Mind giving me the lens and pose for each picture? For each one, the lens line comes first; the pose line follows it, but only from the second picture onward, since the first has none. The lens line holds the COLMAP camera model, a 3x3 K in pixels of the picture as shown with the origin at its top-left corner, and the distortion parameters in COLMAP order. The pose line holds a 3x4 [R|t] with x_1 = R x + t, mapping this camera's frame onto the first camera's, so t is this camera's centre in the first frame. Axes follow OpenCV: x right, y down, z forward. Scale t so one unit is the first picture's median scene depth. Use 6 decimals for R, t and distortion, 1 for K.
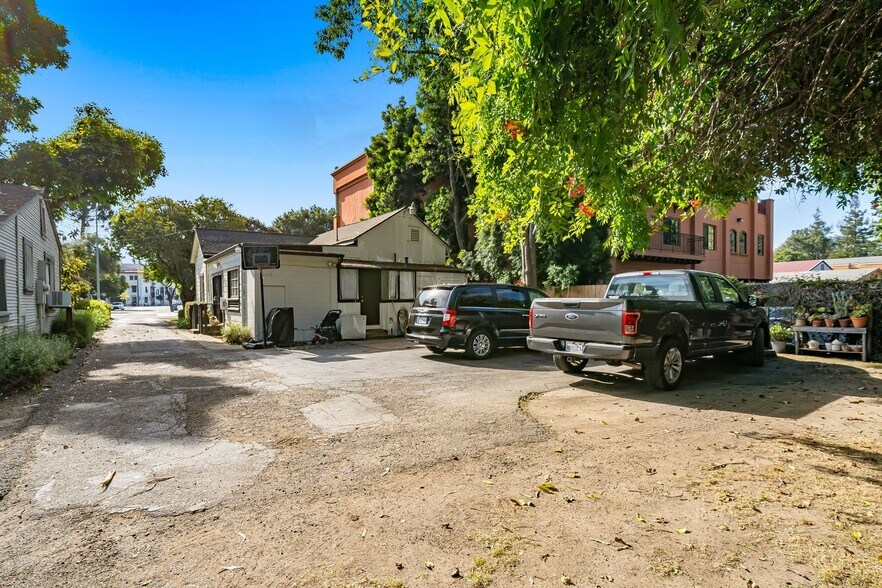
lens RADIAL K [[453.4, 0, 441.6], [0, 453.4, 299.1], [0, 0, 1]] dist [0.003121, 0.001366]
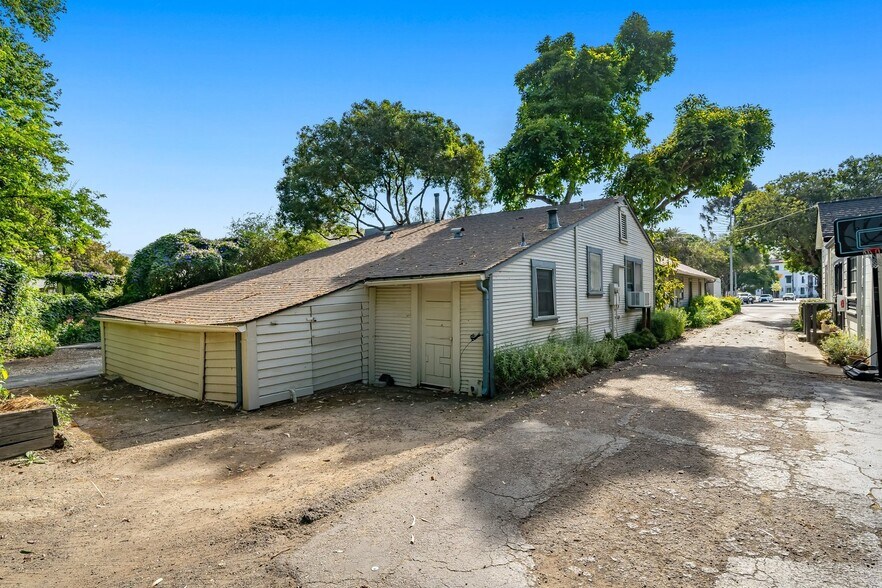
lens RADIAL K [[453.4, 0, 449.4], [0, 453.4, 308.6], [0, 0, 1]] dist [0.003121, 0.001366]
pose [[0.299517, 0.030246, -0.953612, 0.019667], [0.012640, 0.999284, 0.035664, -0.016357], [0.954007, -0.022736, 0.298920, 0.208455]]
